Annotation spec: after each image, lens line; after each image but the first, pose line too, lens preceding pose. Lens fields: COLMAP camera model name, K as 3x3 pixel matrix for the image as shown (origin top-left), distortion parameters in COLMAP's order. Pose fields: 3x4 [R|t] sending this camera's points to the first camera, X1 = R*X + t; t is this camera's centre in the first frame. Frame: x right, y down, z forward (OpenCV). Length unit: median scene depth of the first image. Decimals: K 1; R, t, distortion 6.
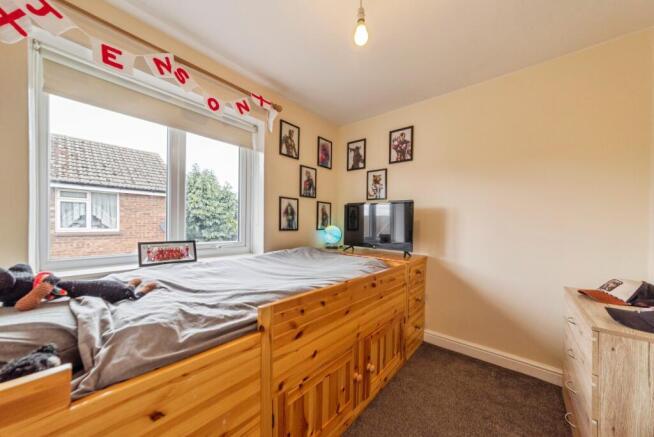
lens RADIAL K [[230.4, 0, 319.5], [0, 230.4, 221.7], [0, 0, 1]] dist [0.000004, 0.000027]
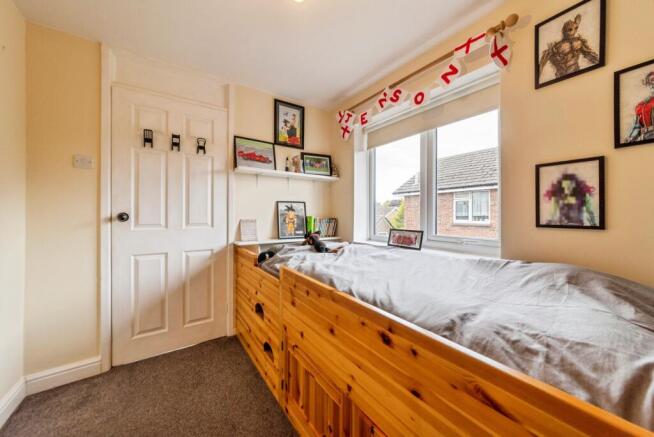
lens RADIAL K [[232.2, 0, 325.4], [0, 232.2, 209.6], [0, 0, 1]] dist [-0.000580, -0.000035]
pose [[-0.233175, -0.033997, -0.971840, 0.574254], [0.001953, 0.999370, -0.035429, 0.018449], [0.972433, -0.010159, -0.232962, 0.765867]]
